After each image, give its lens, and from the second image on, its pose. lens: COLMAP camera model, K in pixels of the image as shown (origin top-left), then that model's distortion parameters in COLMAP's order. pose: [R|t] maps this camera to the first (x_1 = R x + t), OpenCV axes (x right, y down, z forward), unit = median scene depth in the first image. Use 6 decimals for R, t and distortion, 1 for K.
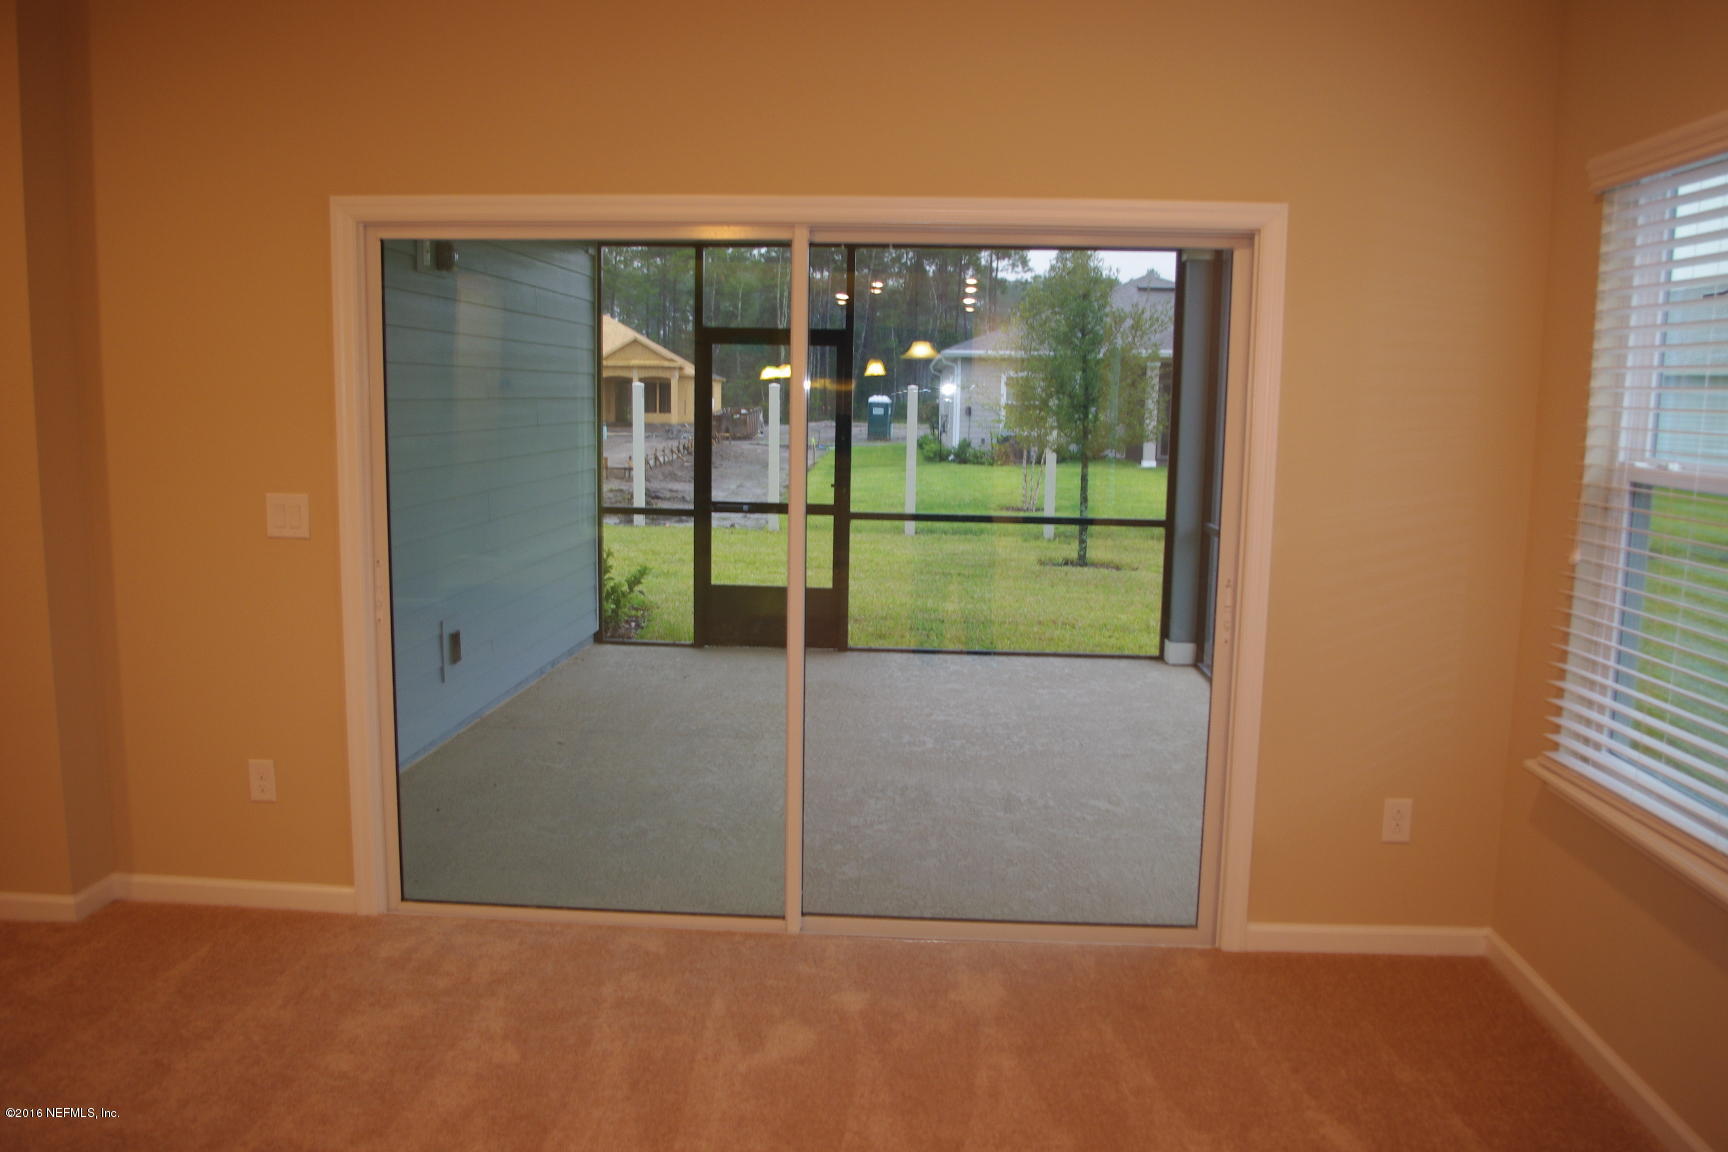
lens RADIAL K [[1348.7, 0, 864.0], [0, 1348.7, 576.0], [0, 0, 1]] dist [-0.061041, -0.003707]
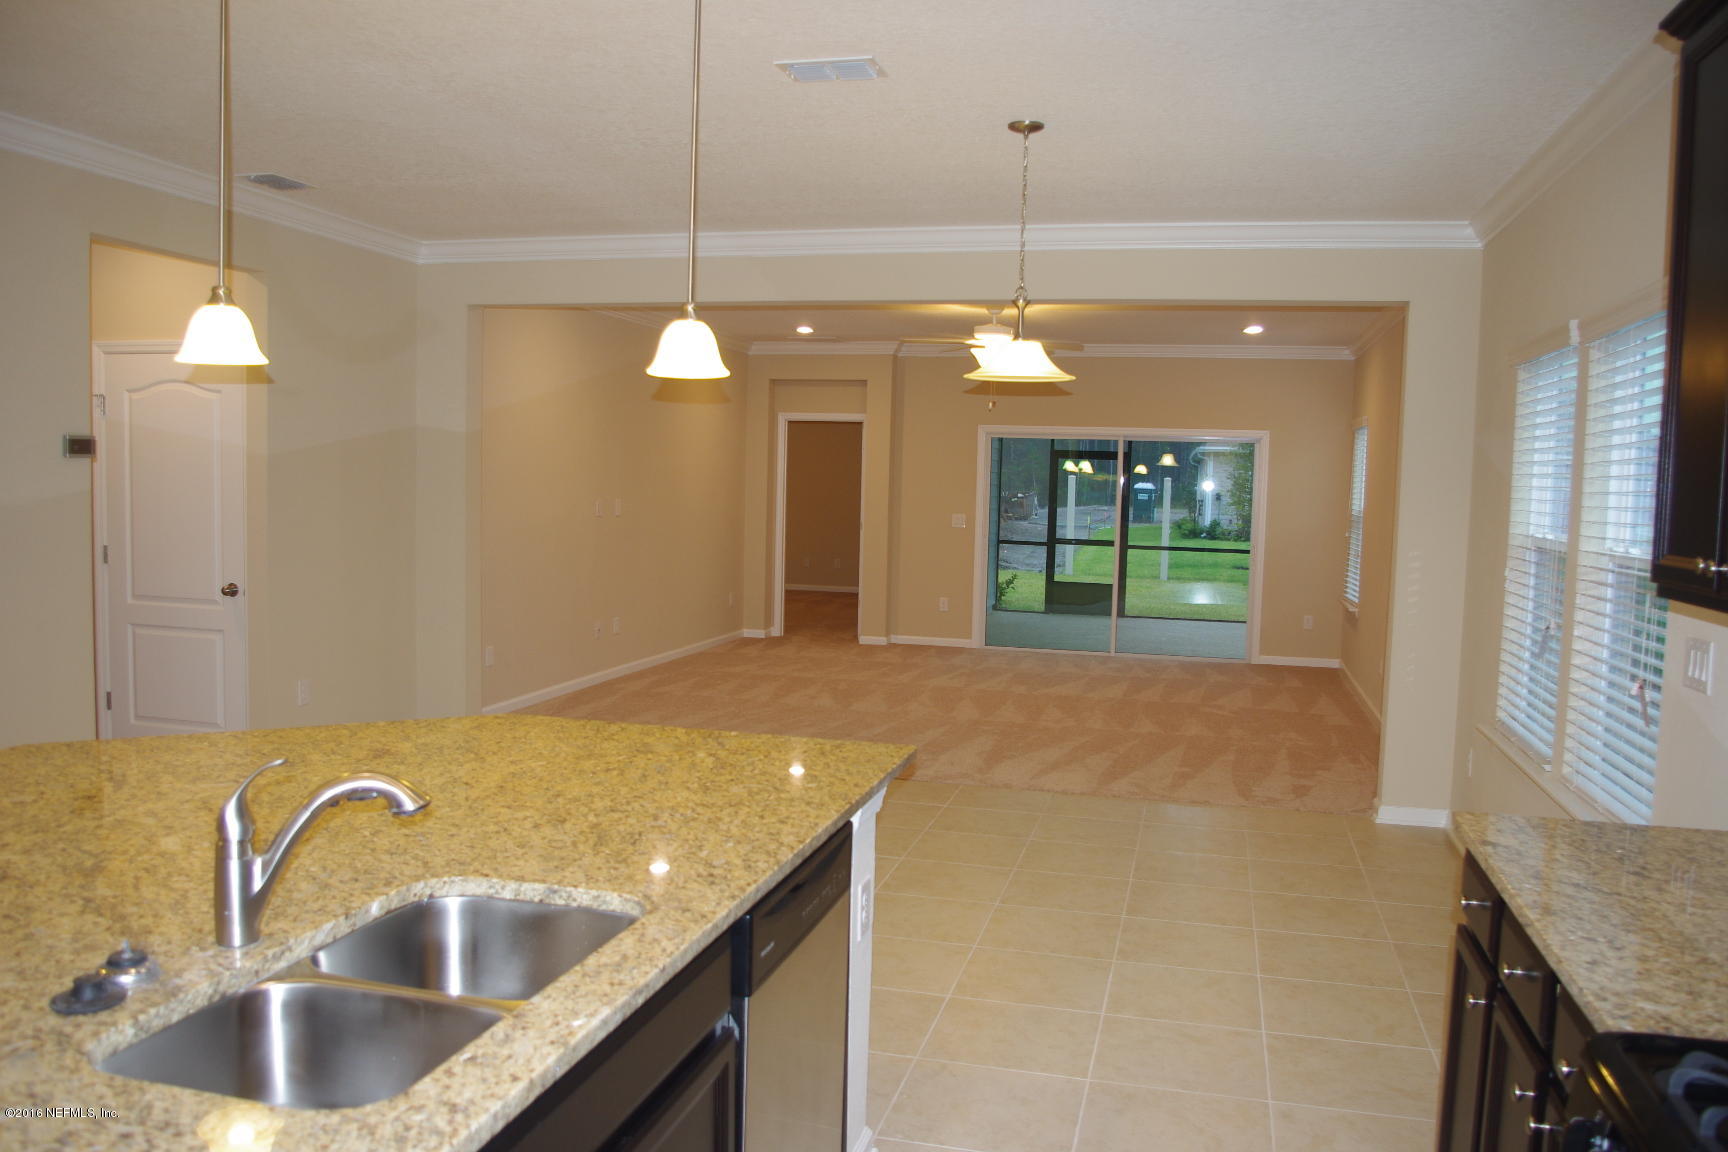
lens RADIAL K [[1348.7, 0, 864.0], [0, 1348.7, 576.0], [0, 0, 1]] dist [-0.061041, -0.003707]
pose [[0.981182, 0.023013, -0.191707, -0.010016], [-0.034884, 0.997661, -0.058780, 0.121818], [0.189906, 0.064361, 0.979690, -0.949412]]
